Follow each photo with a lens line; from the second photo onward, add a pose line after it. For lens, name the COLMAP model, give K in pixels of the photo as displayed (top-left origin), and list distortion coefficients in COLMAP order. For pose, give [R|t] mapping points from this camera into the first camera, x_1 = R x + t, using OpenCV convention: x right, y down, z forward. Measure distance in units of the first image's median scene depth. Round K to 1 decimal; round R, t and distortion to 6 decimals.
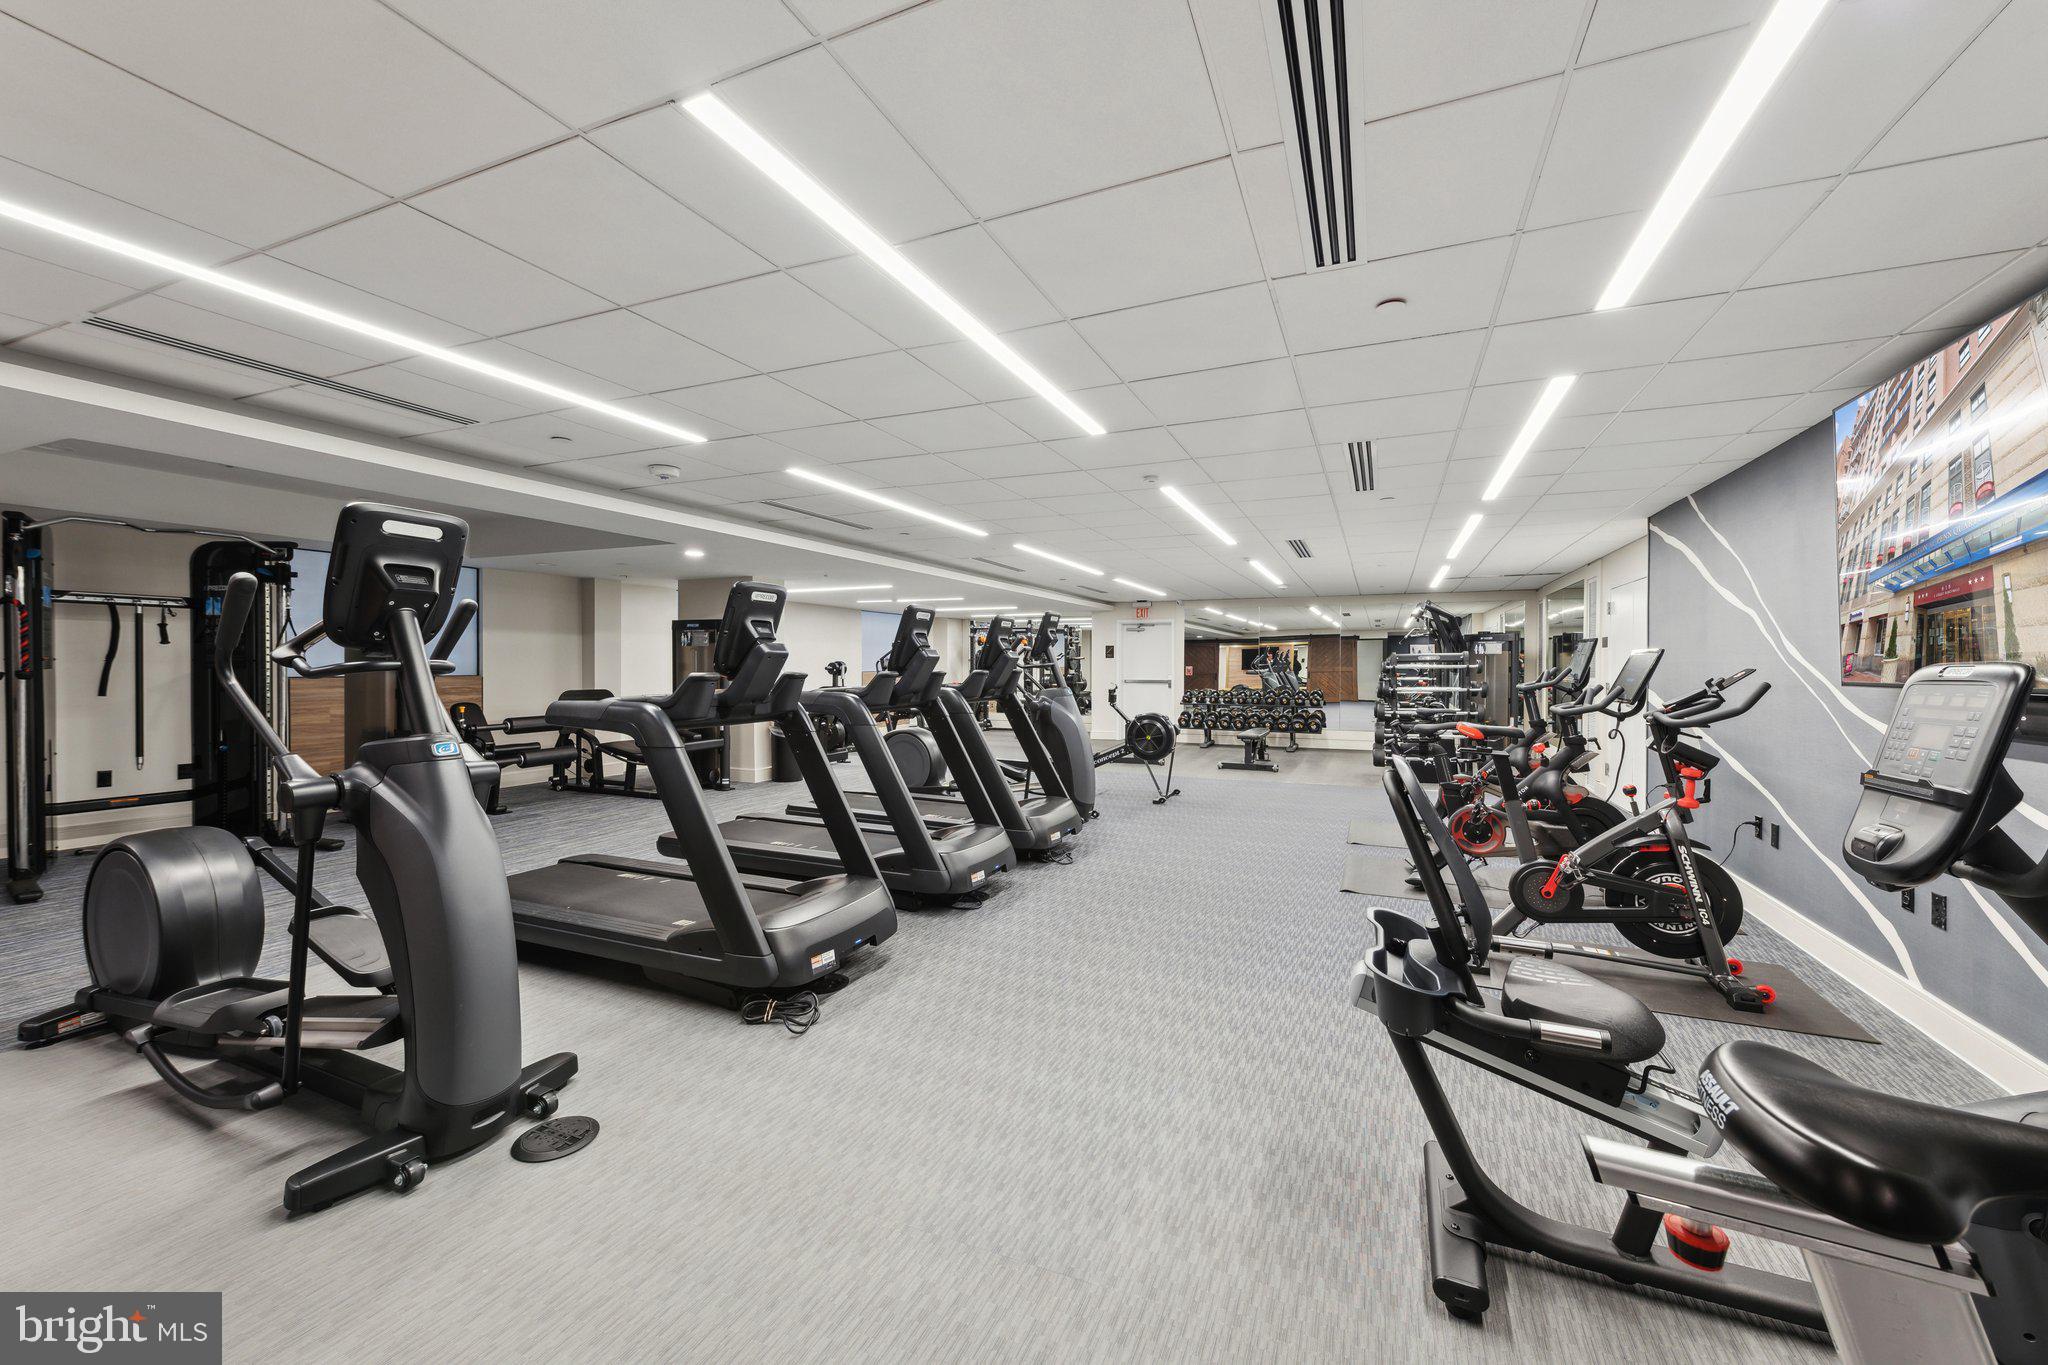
lens RADIAL K [[805.3, 0, 1025.1], [0, 805.3, 672.4], [0, 0, 1]] dist [0.001554, 0.000146]
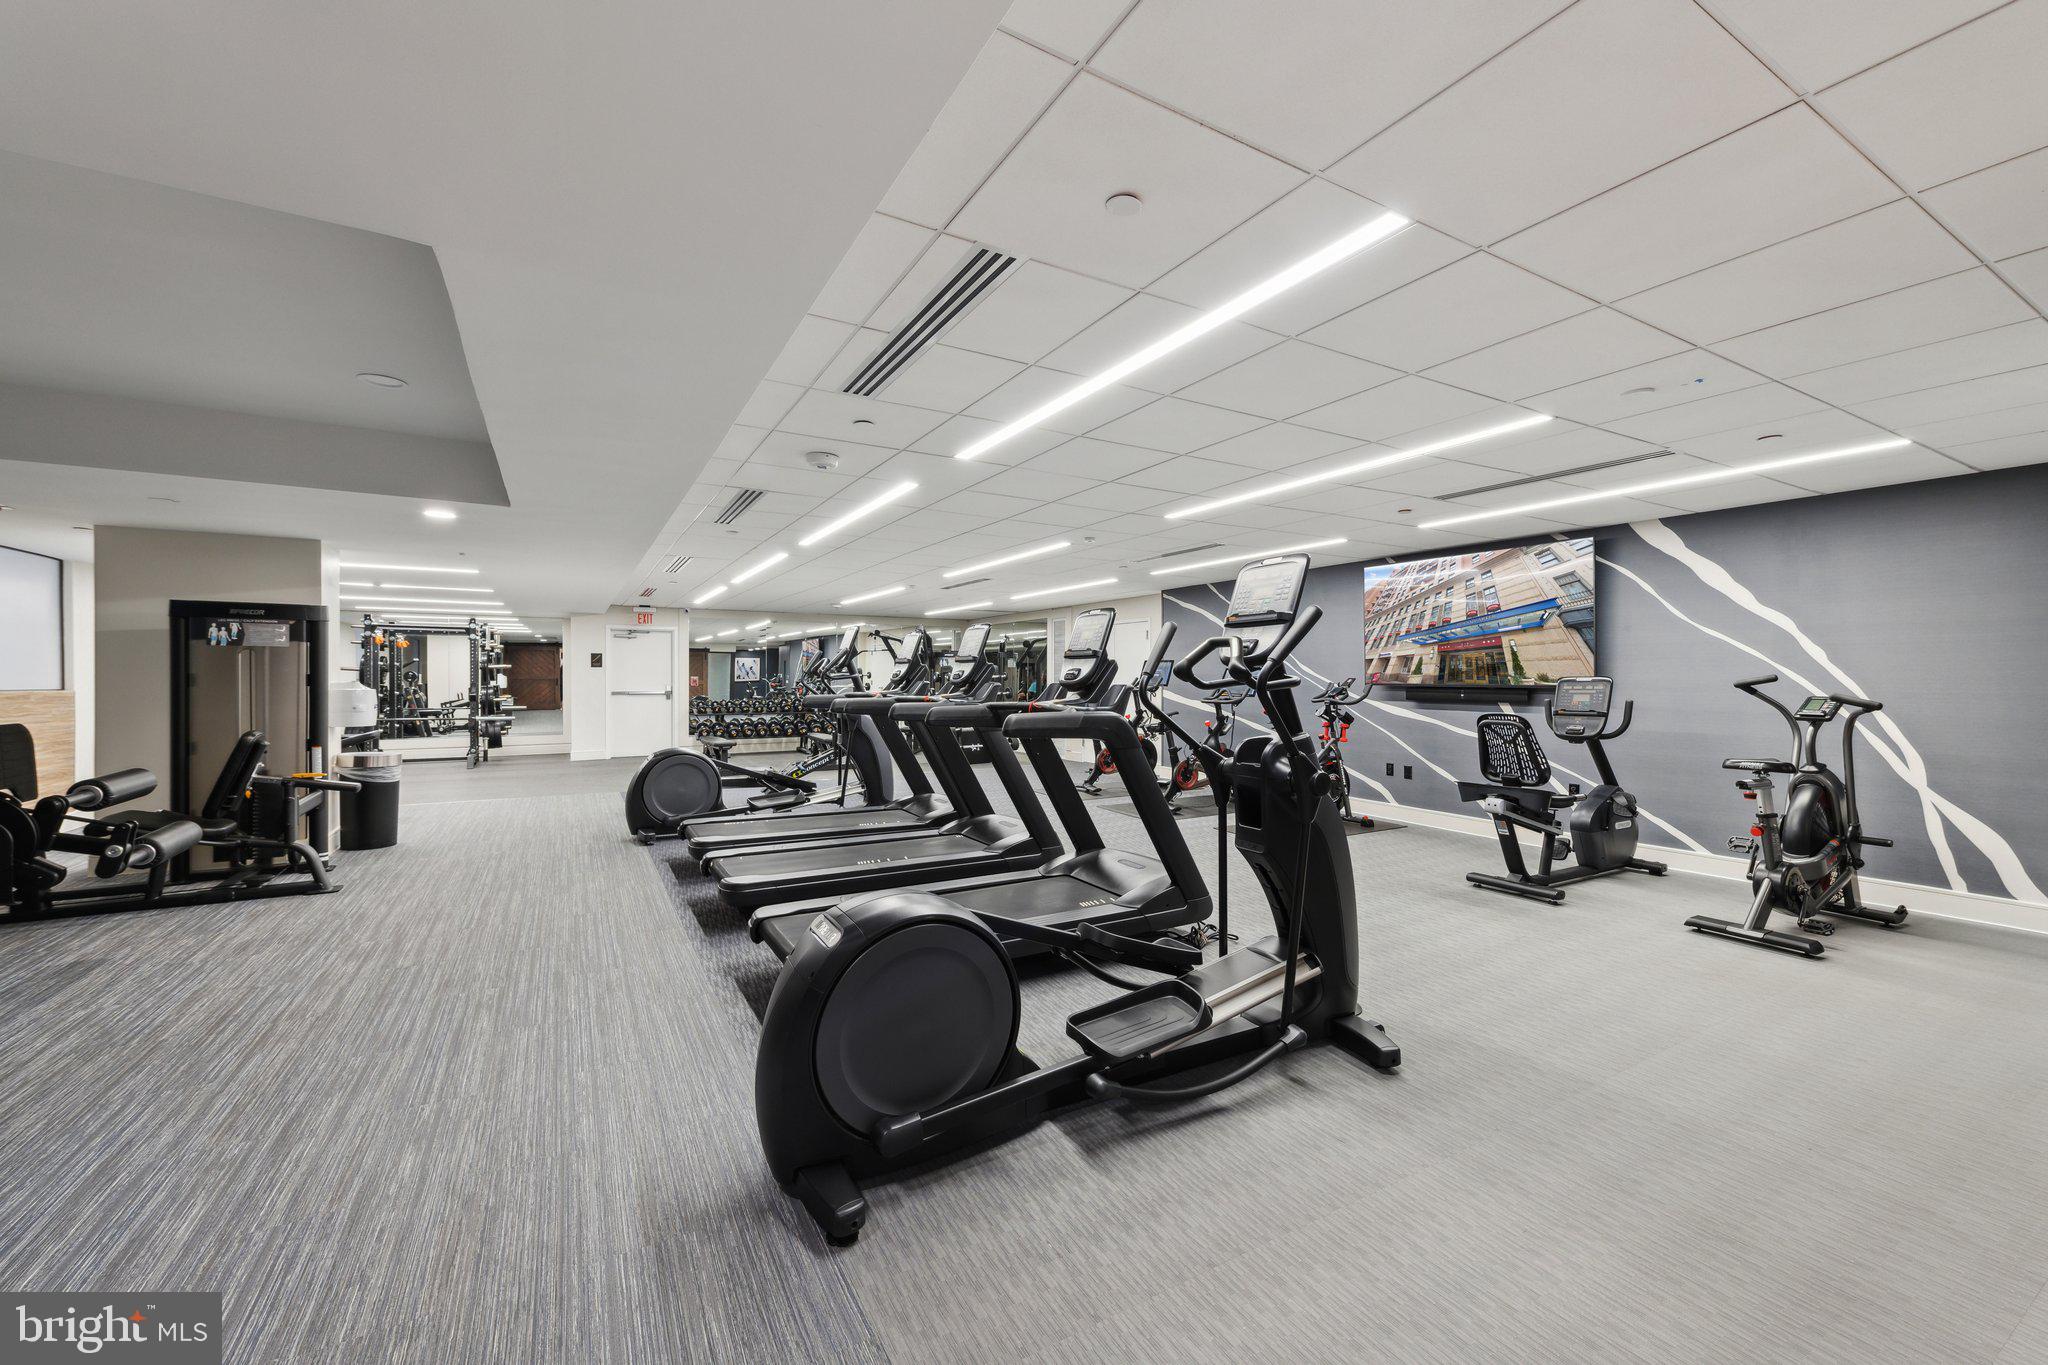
lens RADIAL K [[805.3, 0, 1027.0], [0, 805.3, 678.7], [0, 0, 1]] dist [0.001554, 0.000146]
pose [[0.593207, -0.004796, 0.805036, -1.552740], [0.007895, 0.999969, 0.000140, -0.008312], [-0.805011, 0.006272, 0.593227, 0.436538]]
